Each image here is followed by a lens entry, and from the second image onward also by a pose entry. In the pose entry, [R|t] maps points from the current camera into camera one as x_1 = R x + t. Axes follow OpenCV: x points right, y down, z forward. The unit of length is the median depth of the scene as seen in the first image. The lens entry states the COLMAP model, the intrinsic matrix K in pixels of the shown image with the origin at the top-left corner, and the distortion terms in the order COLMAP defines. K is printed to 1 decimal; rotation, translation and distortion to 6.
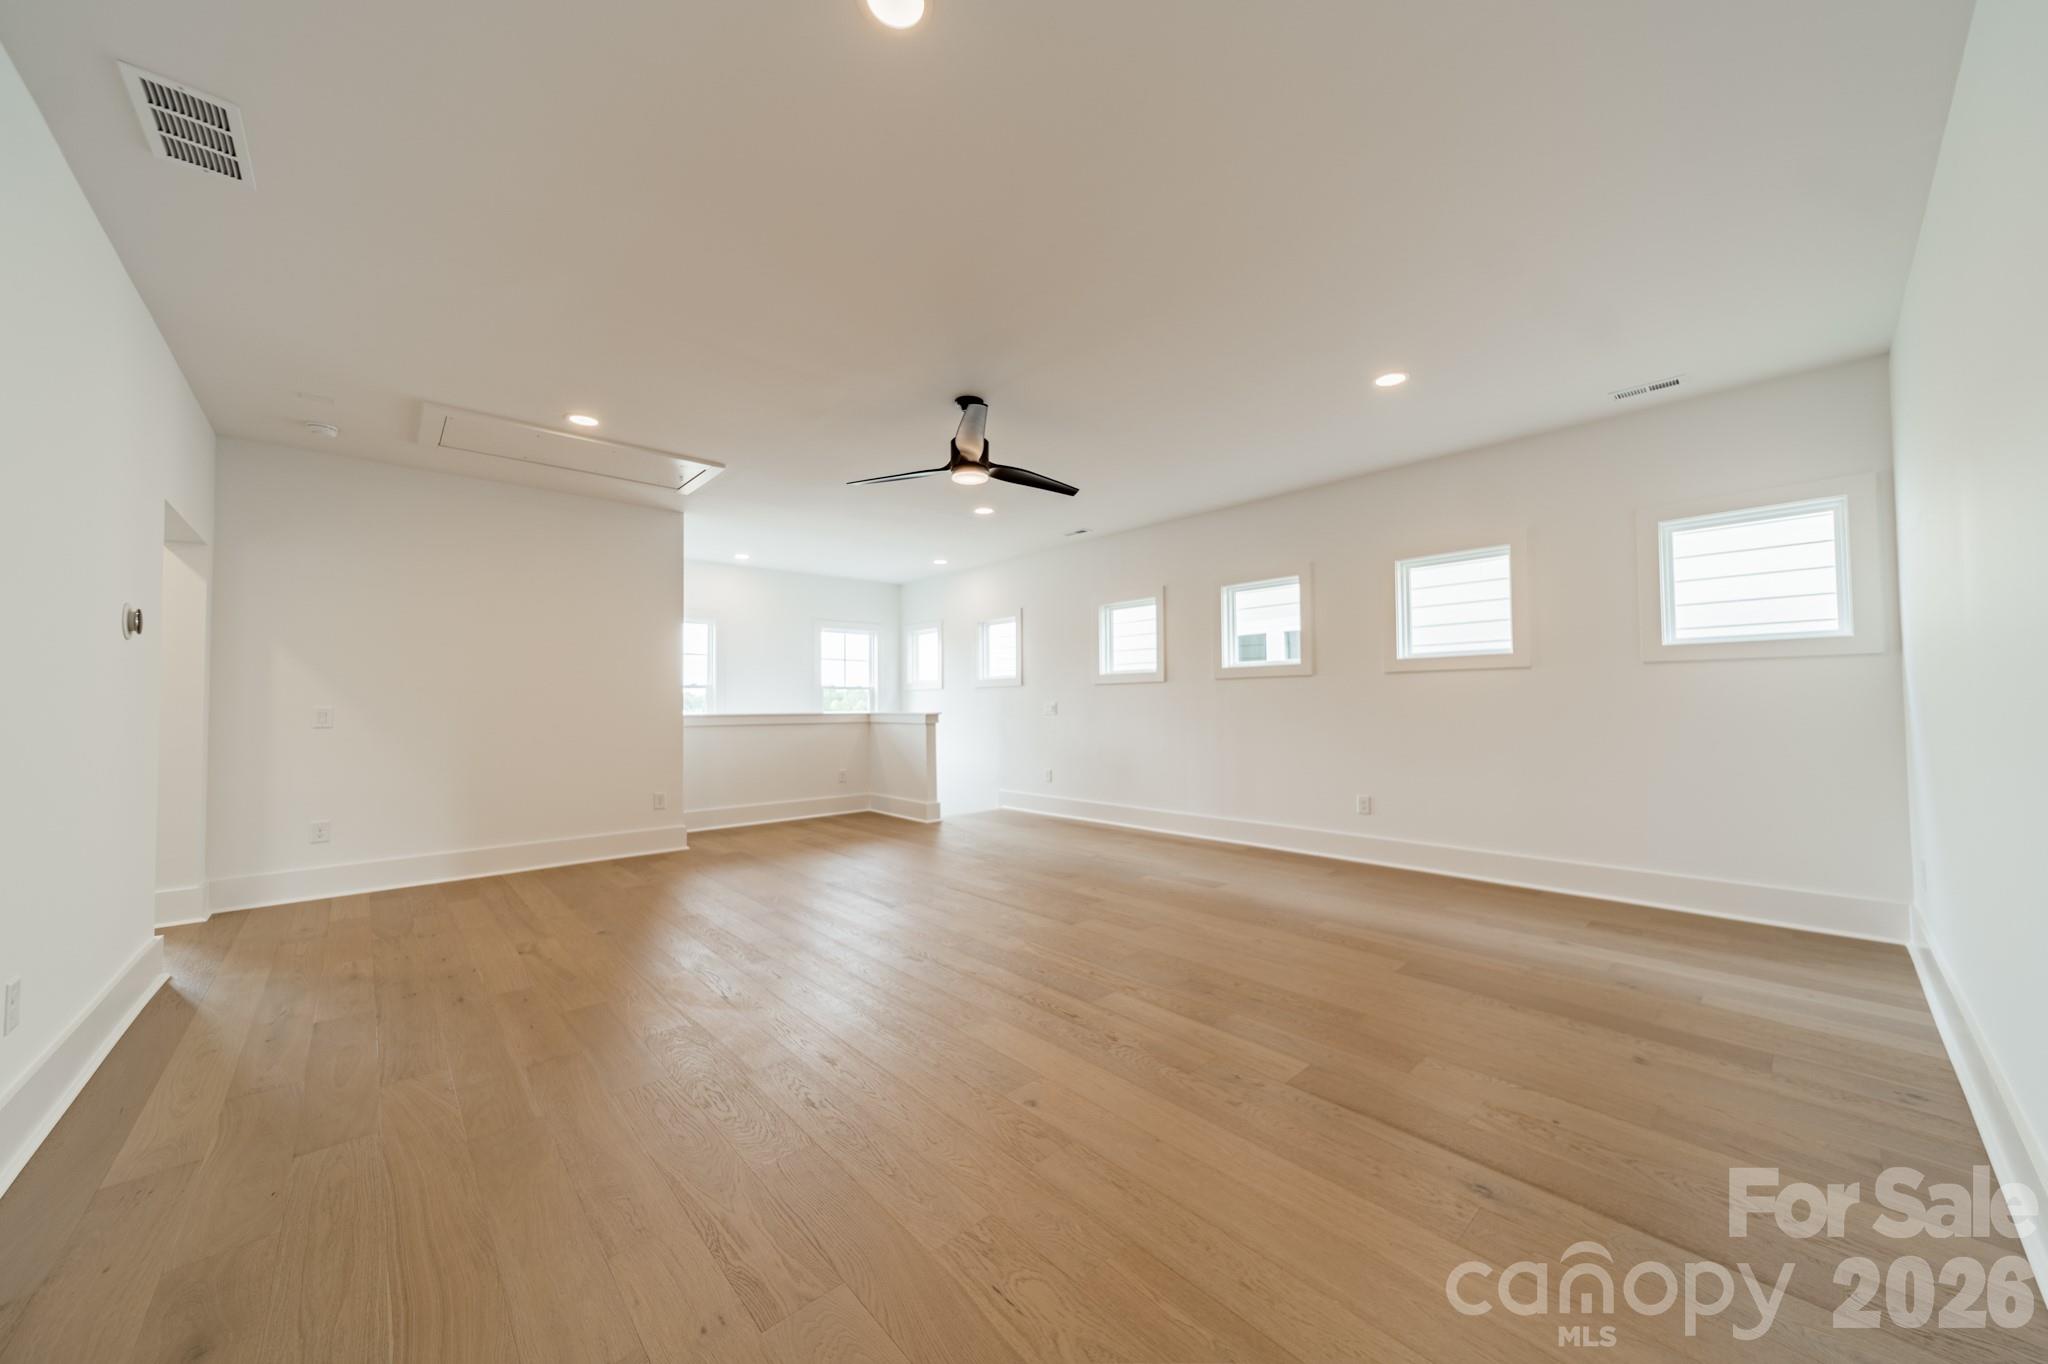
lens RADIAL K [[718.9, 0, 1031.8], [0, 718.9, 678.3], [0, 0, 1]] dist [0.006401, 0.000407]
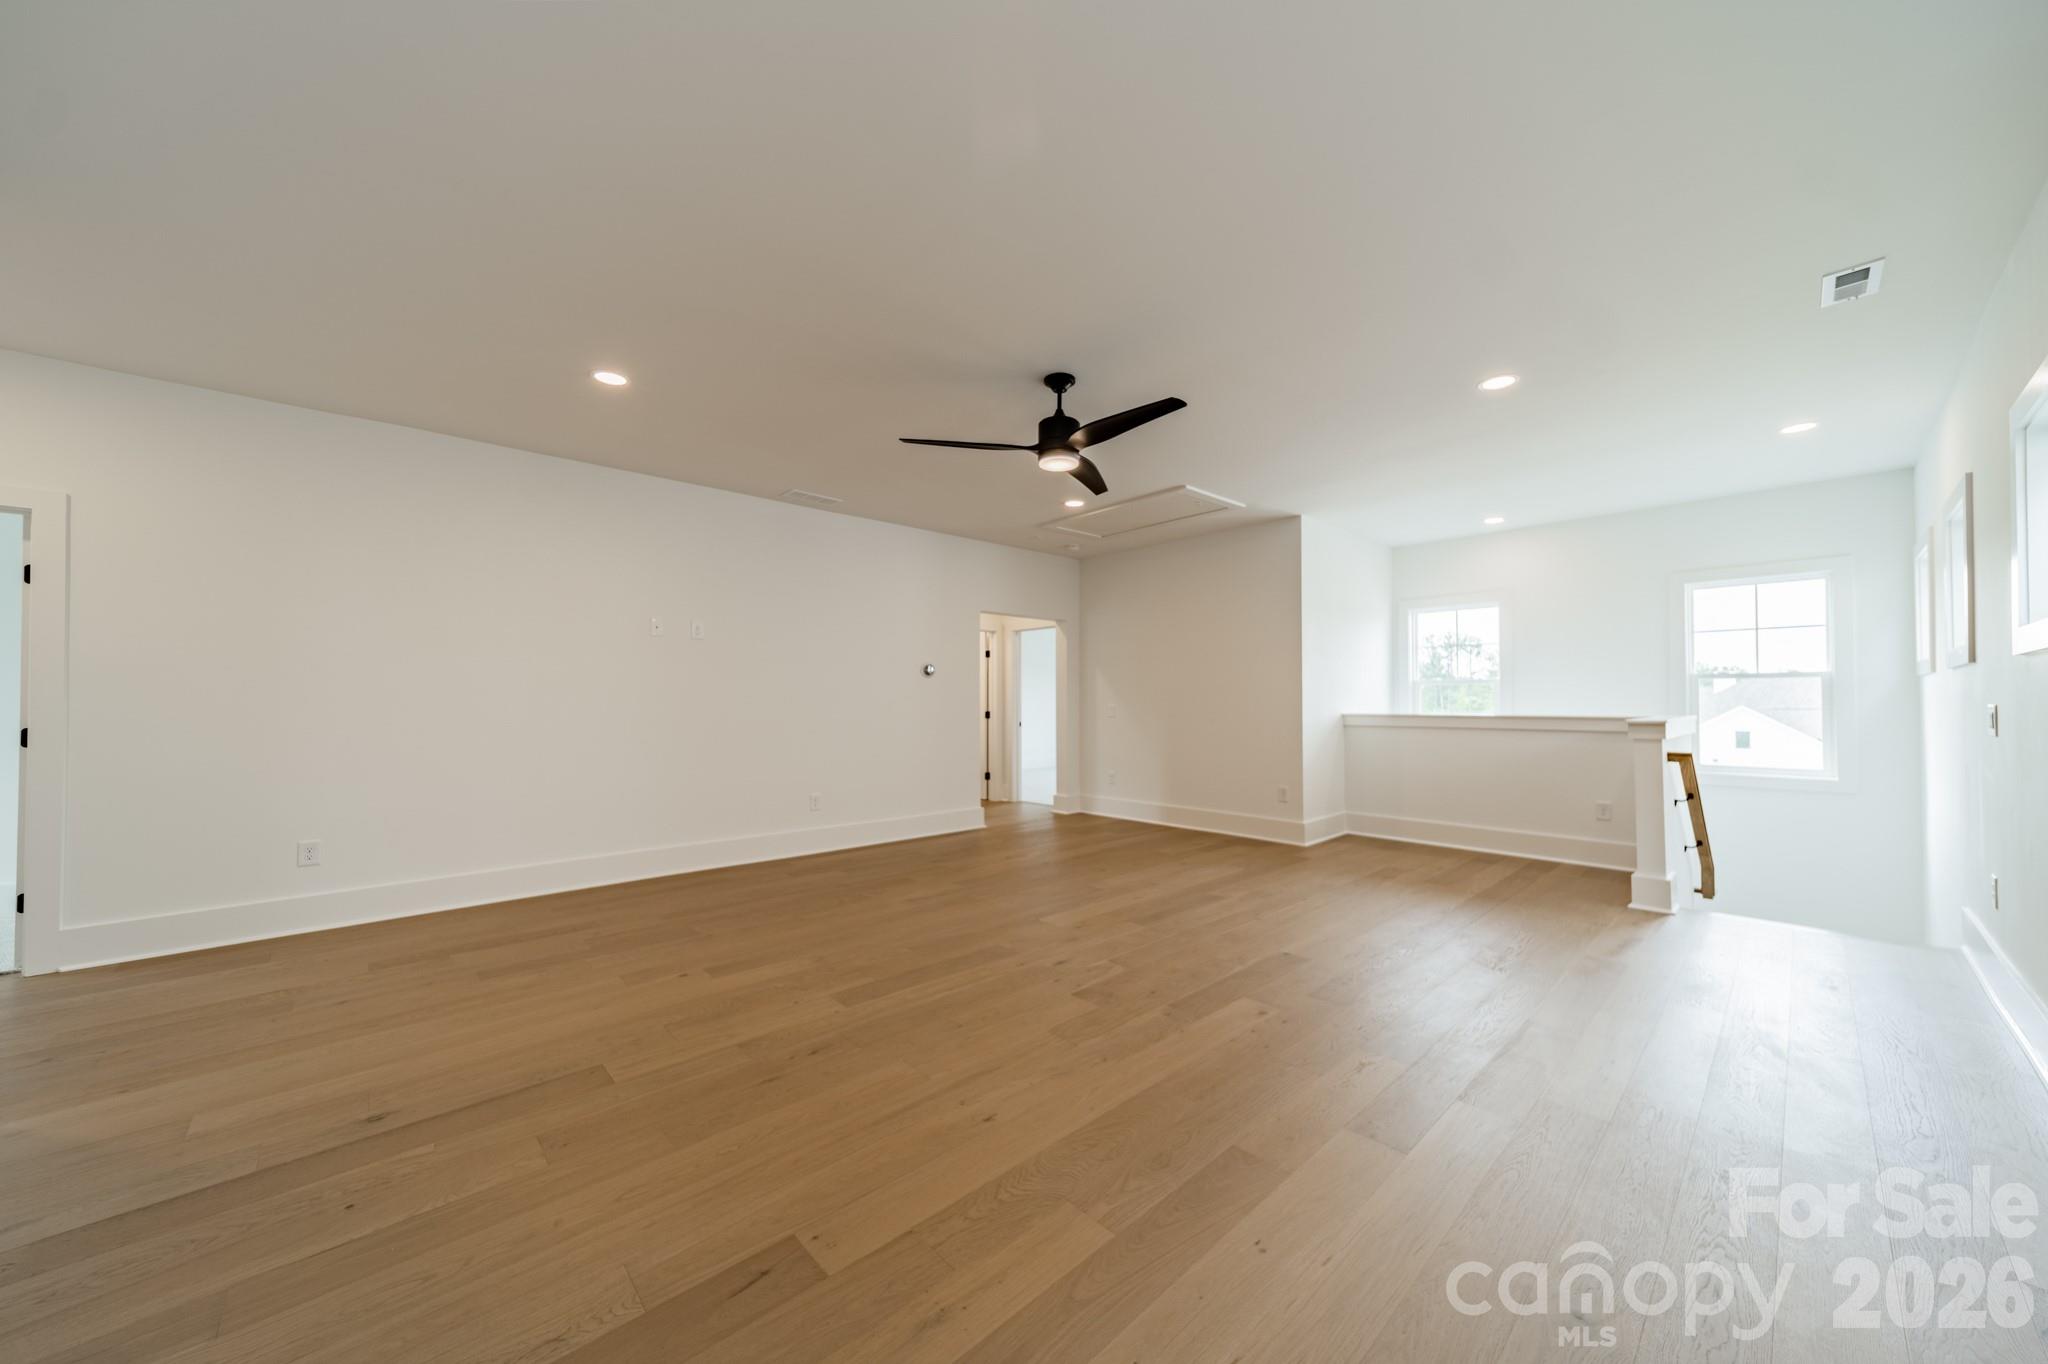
lens RADIAL K [[718.9, 0, 1032.6], [0, 718.9, 696.6], [0, 0, 1]] dist [0.006401, 0.000407]
pose [[0.002473, -0.000308, -0.999997, 0.654010], [0.041445, 0.999141, -0.000205, 0.012060], [0.999138, -0.041444, 0.002483, 0.753060]]
